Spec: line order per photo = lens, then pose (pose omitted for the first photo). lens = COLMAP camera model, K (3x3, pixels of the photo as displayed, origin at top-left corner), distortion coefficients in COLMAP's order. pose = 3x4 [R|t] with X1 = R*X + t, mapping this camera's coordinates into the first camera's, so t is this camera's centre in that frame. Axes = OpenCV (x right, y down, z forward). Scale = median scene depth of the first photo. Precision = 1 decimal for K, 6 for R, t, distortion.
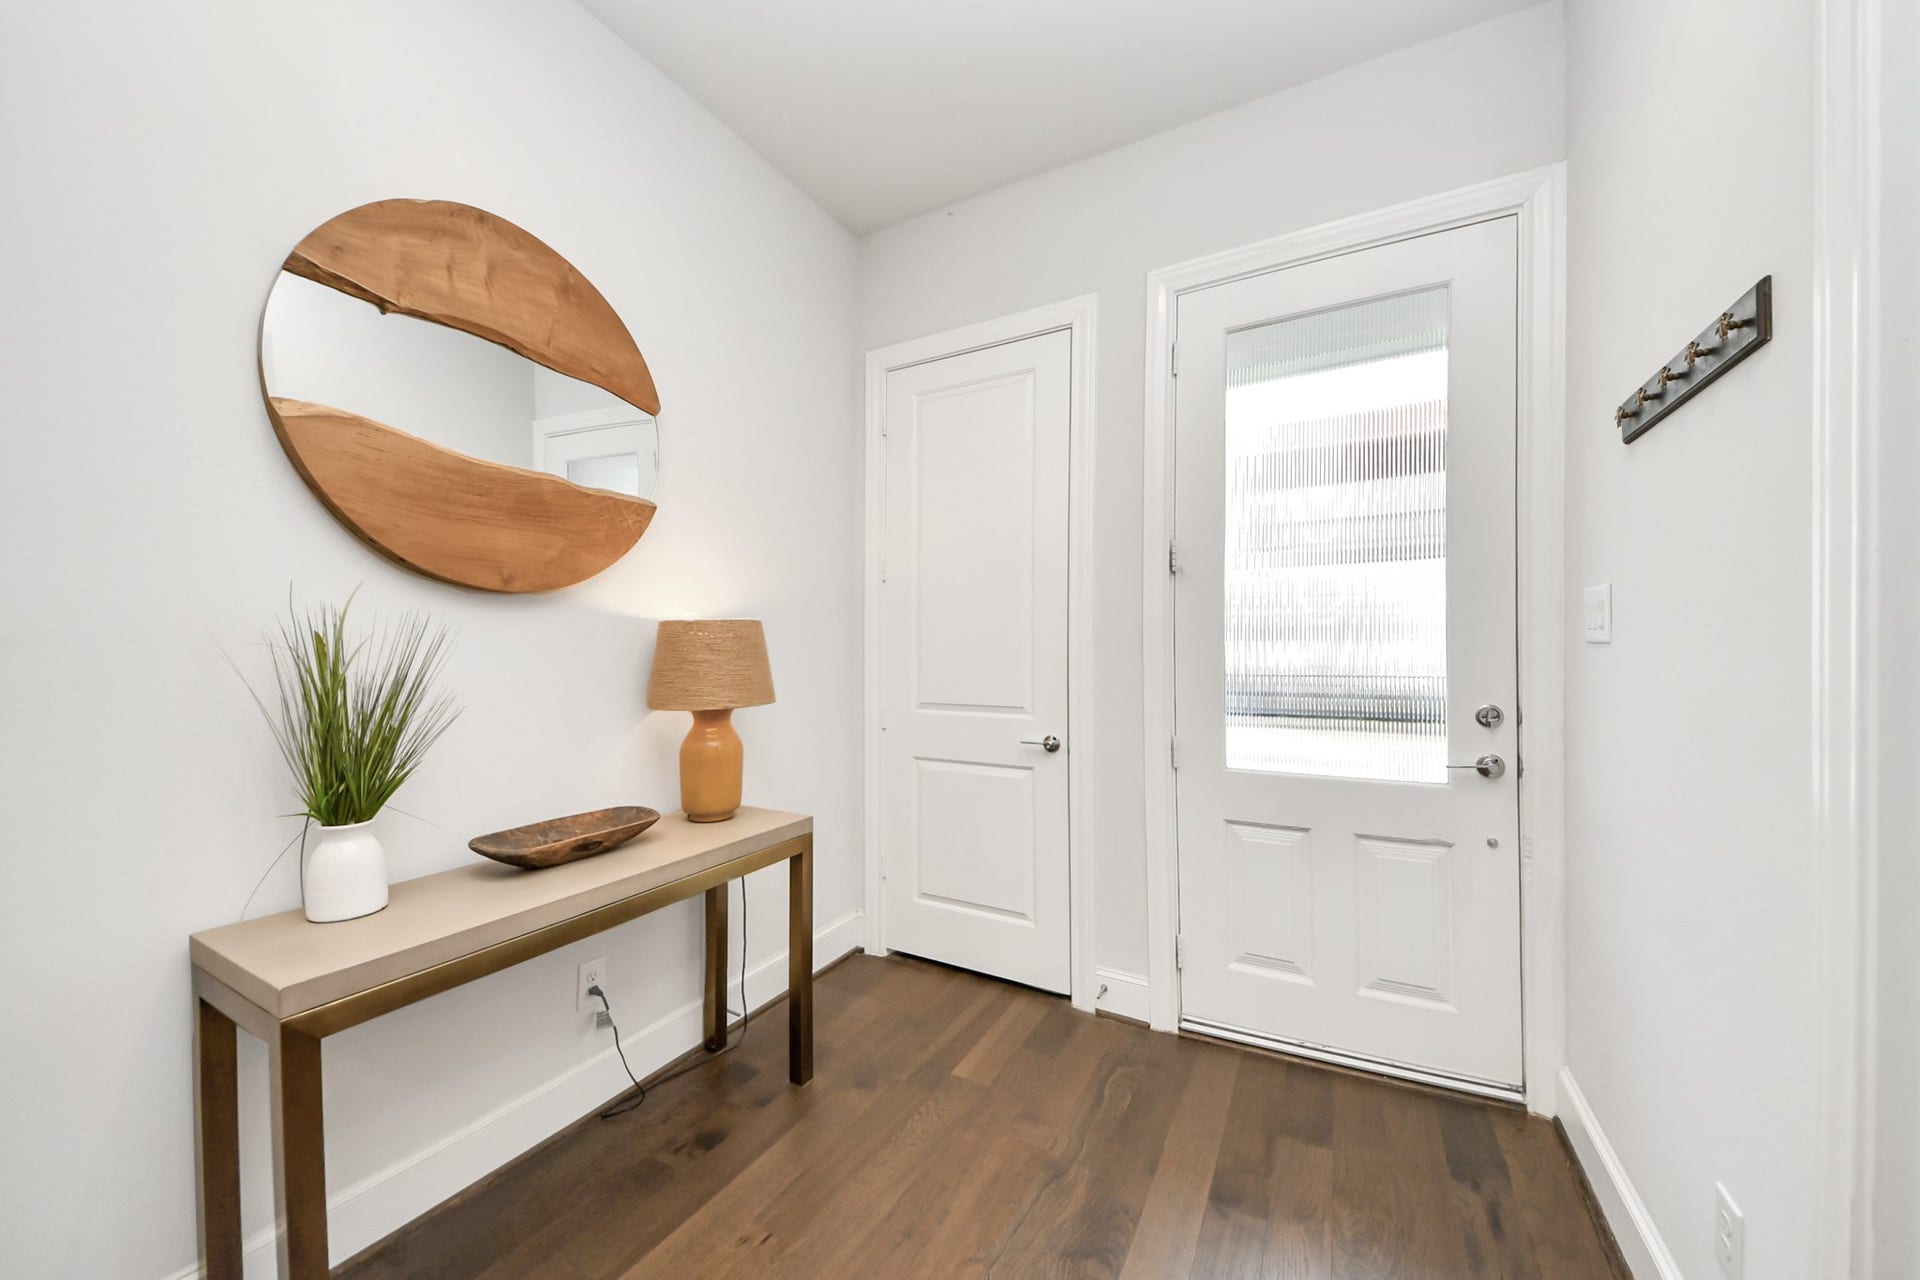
lens RADIAL K [[721.0, 0, 957.6], [0, 721.0, 646.1], [0, 0, 1]] dist [0.015279, -0.009792]
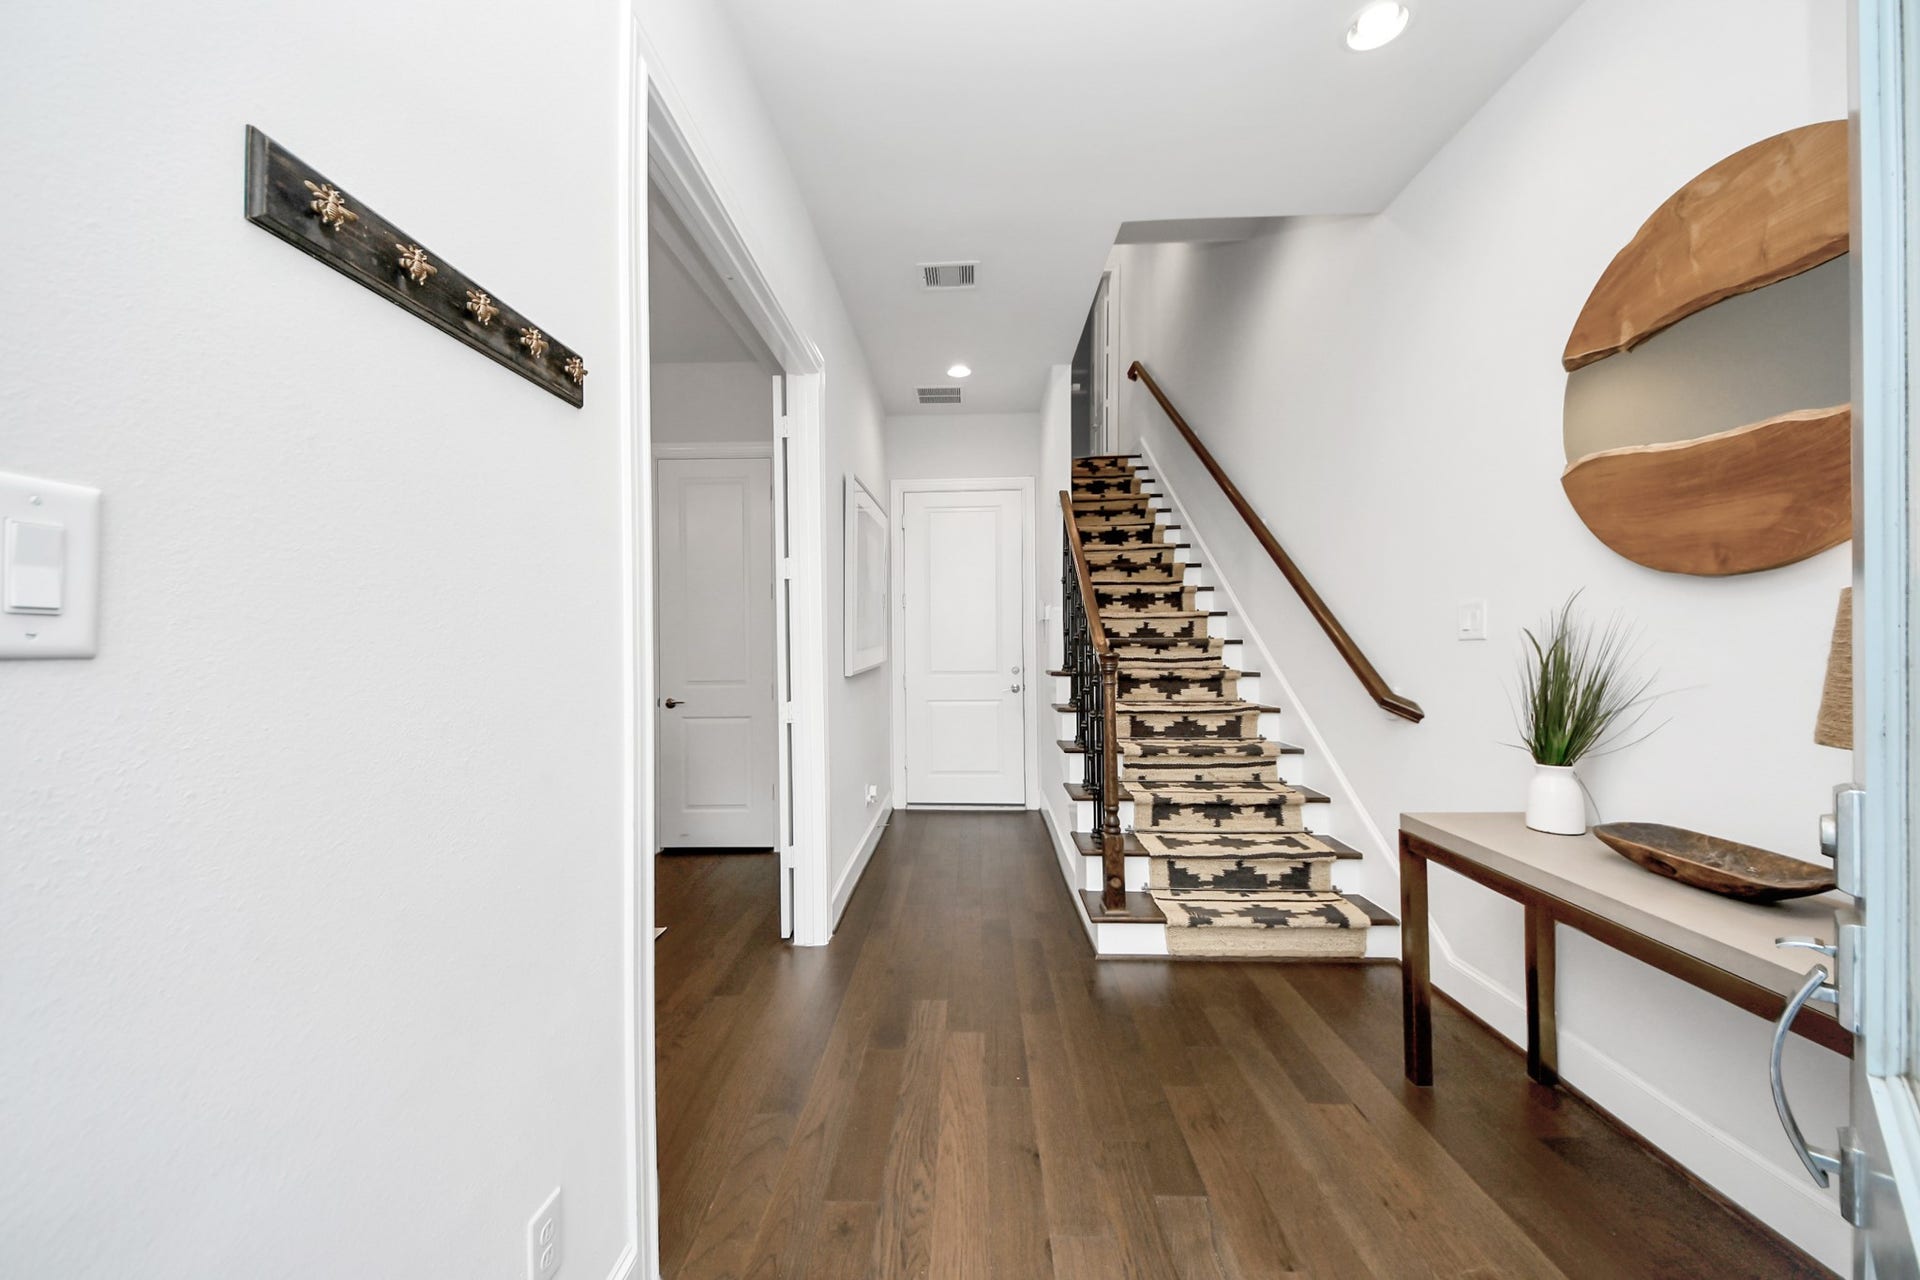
lens RADIAL K [[721.0, 0, 957.6], [0, 721.0, 646.1], [0, 0, 1]] dist [0.015279, -0.009792]
pose [[-0.879242, 0.014824, -0.476145, 0.565804], [0.014782, 0.999883, 0.003832, -0.003485], [0.476146, -0.003669, -0.879358, 1.184082]]
